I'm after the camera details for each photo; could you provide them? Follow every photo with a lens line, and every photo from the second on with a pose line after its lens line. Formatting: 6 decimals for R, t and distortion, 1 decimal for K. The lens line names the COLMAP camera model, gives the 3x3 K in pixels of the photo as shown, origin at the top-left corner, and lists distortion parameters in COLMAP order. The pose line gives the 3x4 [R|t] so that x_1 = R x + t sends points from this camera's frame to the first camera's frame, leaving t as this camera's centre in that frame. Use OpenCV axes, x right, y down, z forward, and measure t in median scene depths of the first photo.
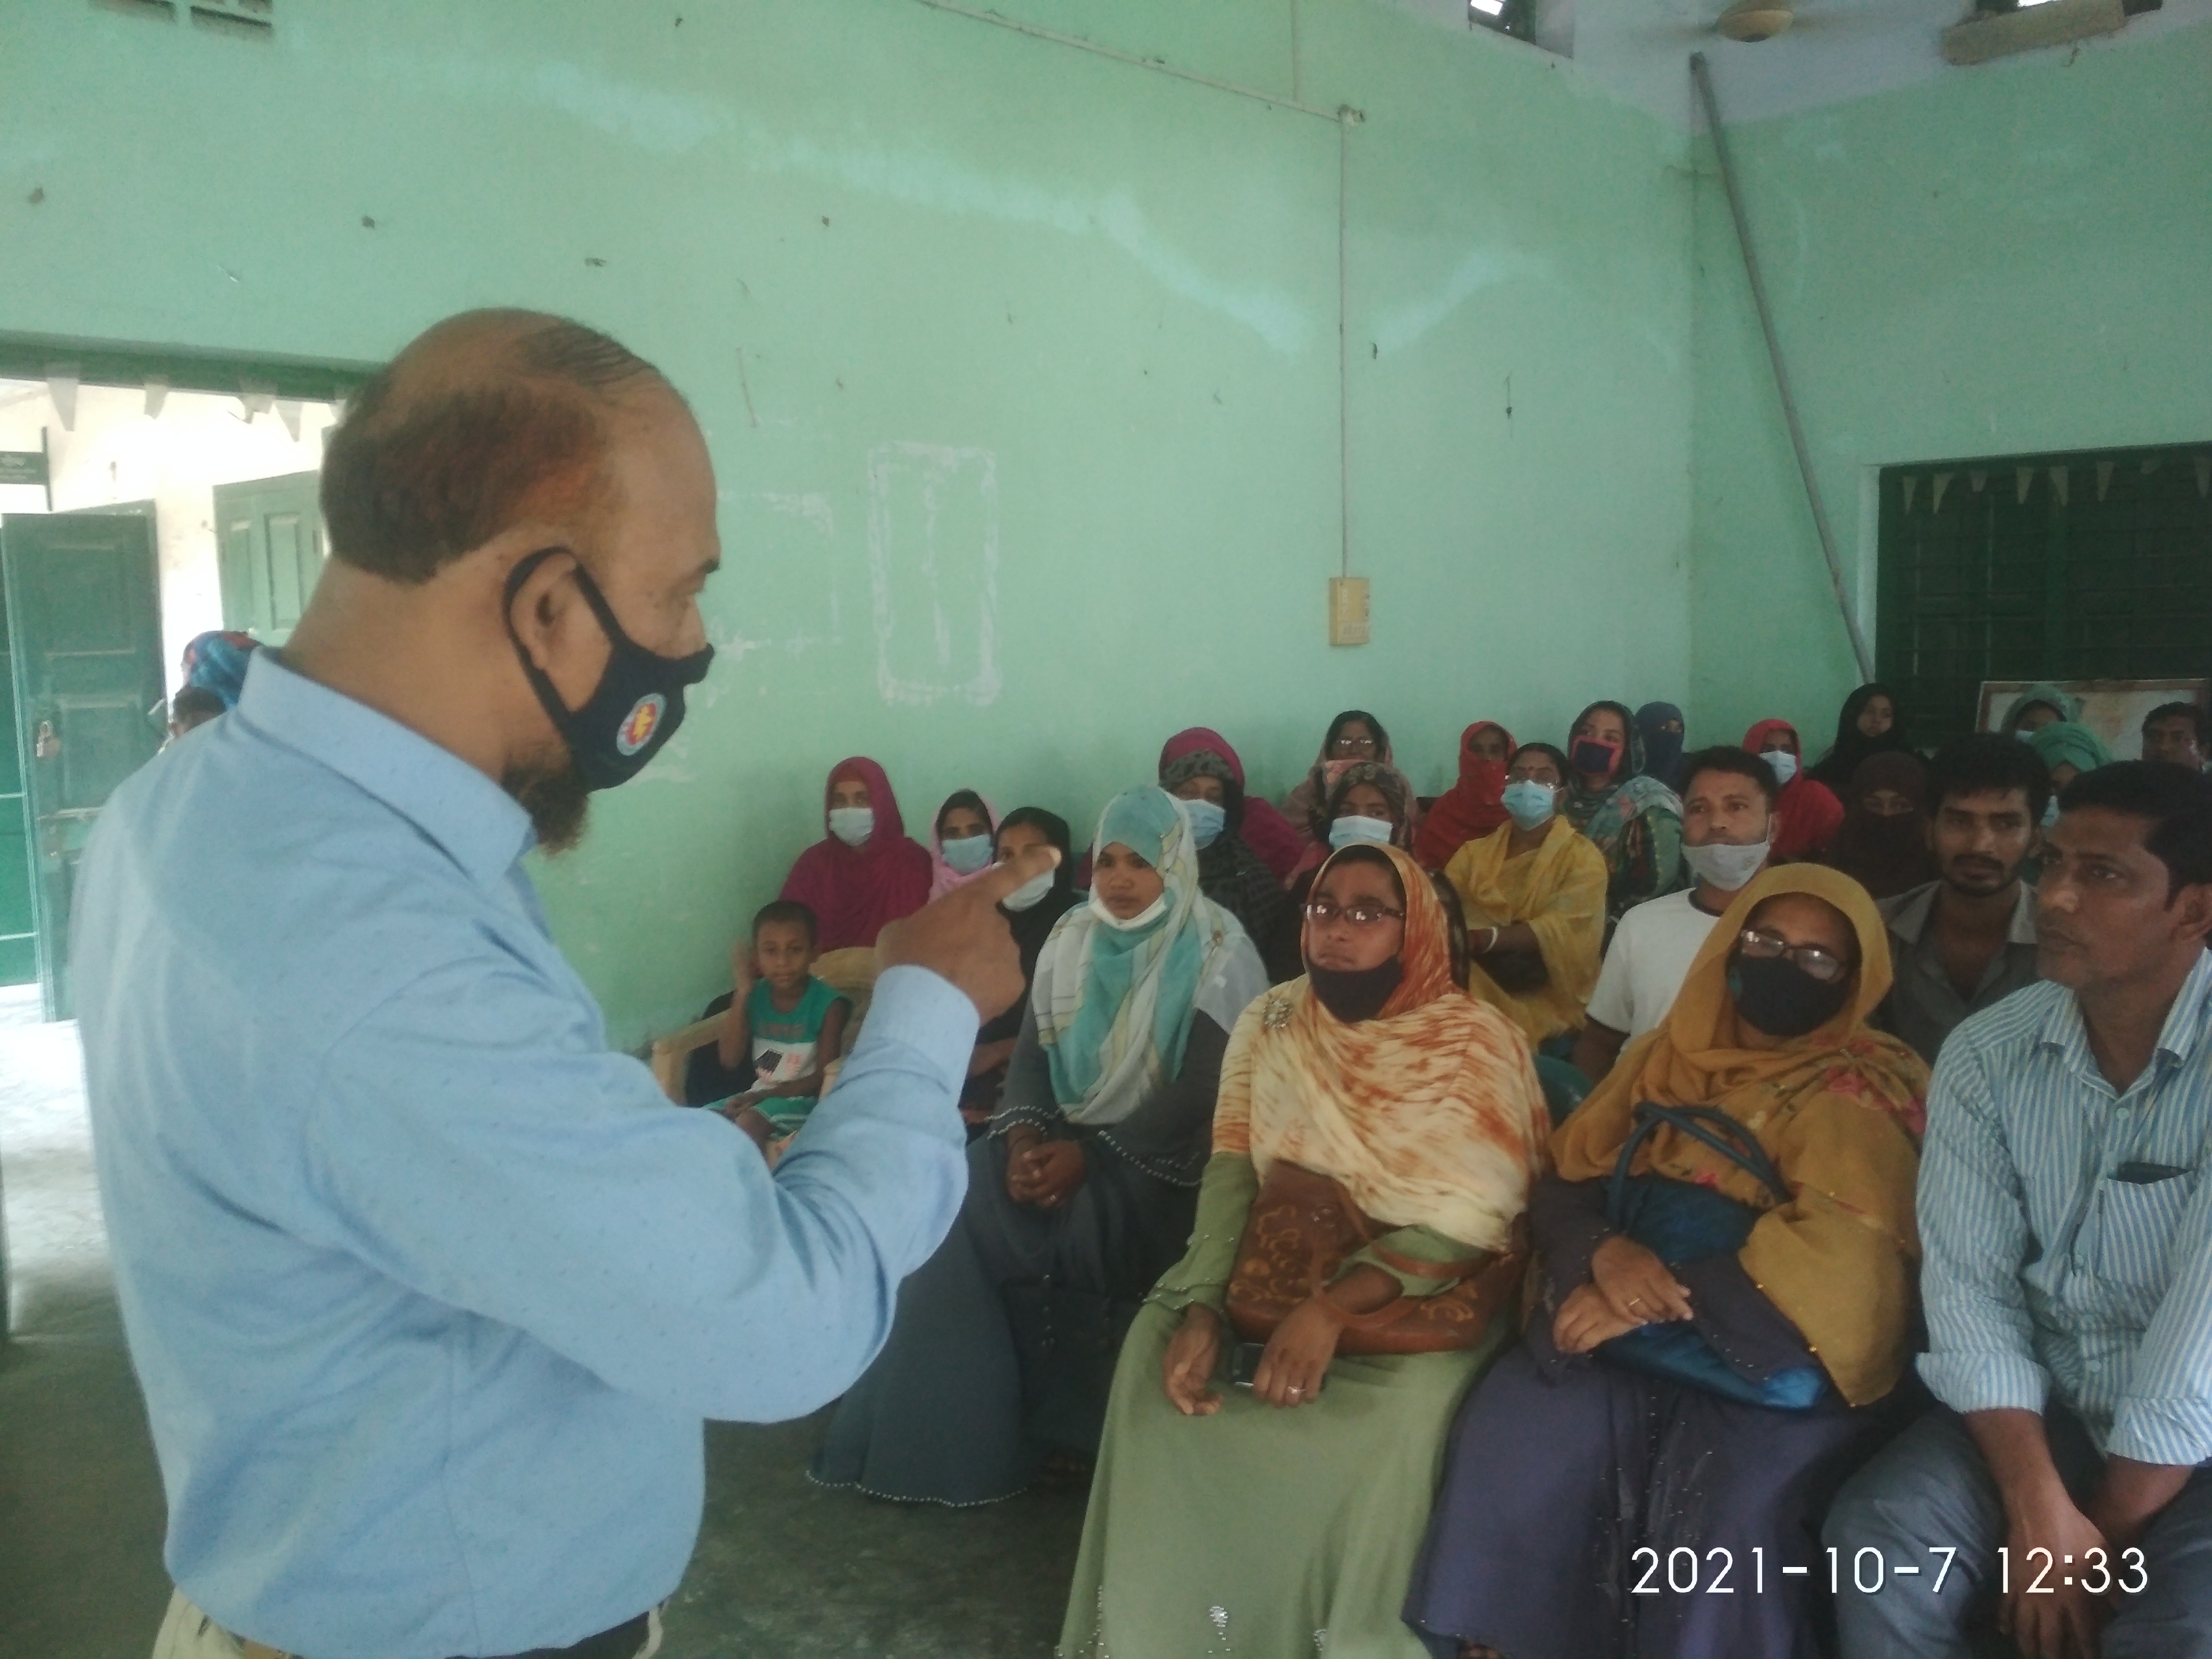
lens RADIAL K [[1989.6, 0, 1105.7], [0, 1989.6, 843.5], [0, 0, 1]] dist [0.108182, -0.214218]
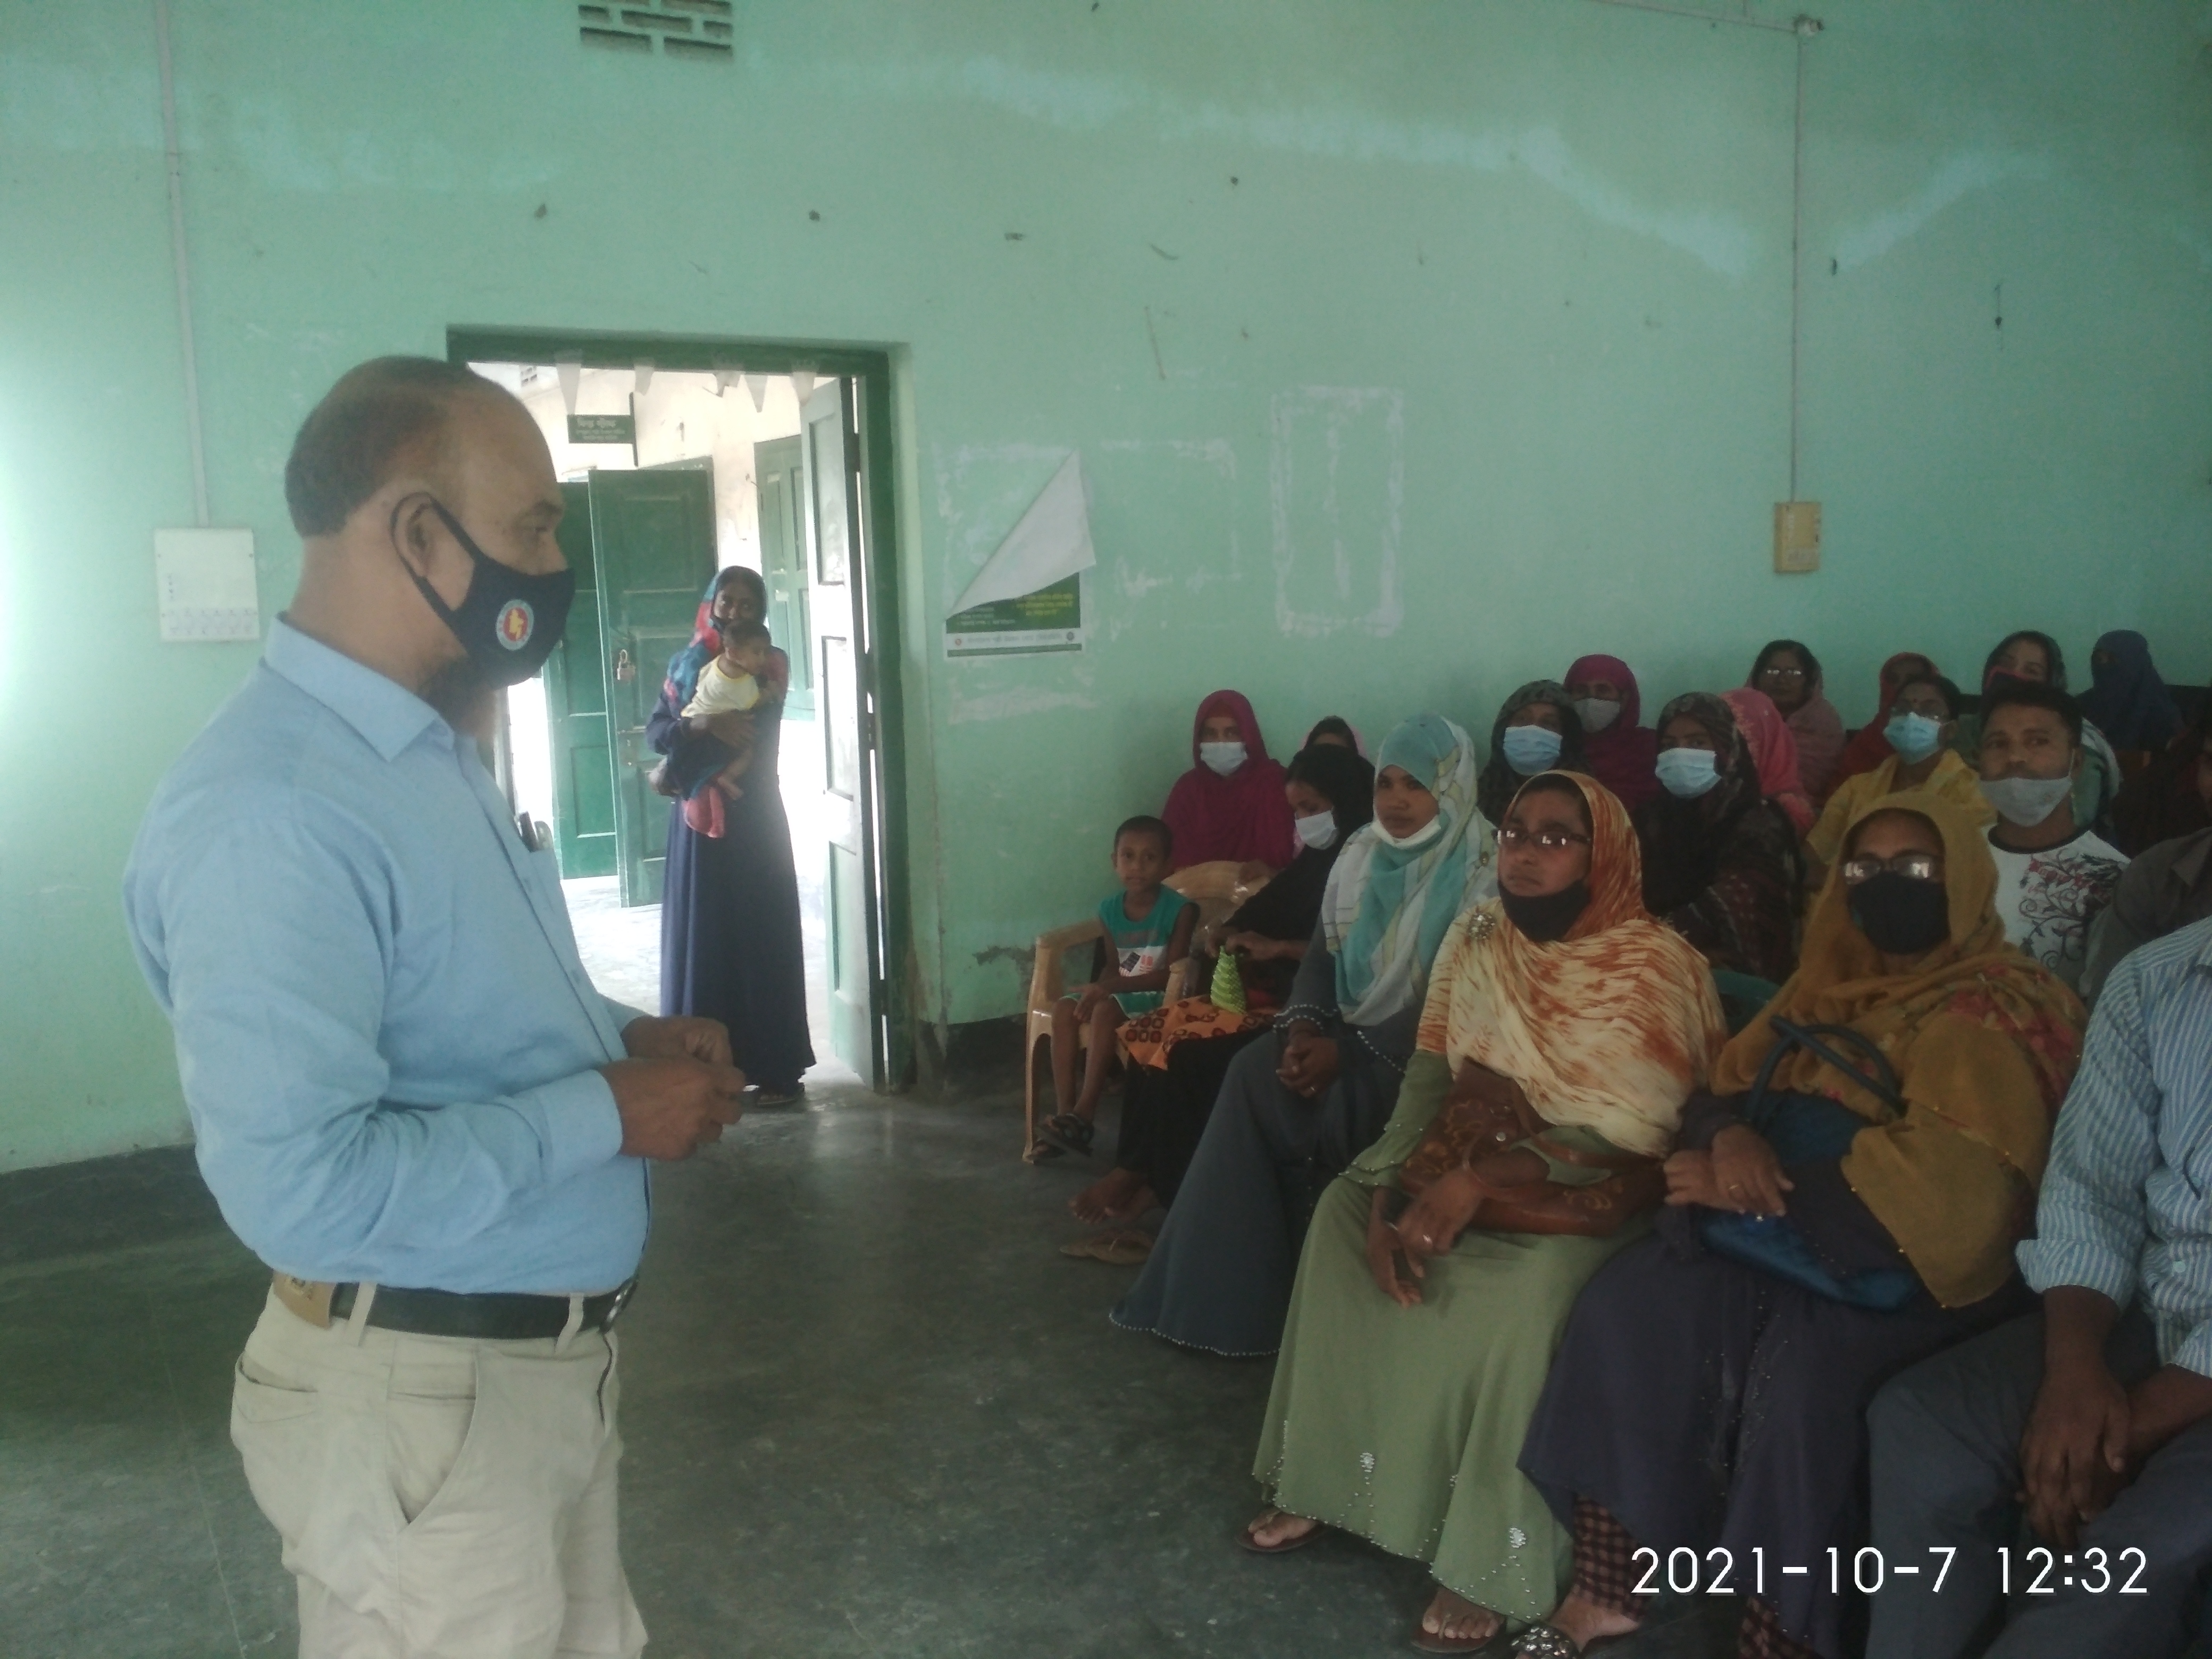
lens RADIAL K [[1989.6, 0, 1105.7], [0, 1989.6, 843.5], [0, 0, 1]] dist [0.108182, -0.214218]
pose [[0.959098, 0.029226, -0.281562, 0.135533], [-0.019042, 0.999064, 0.038839, 0.001745], [0.282433, -0.031889, 0.958757, -0.067004]]
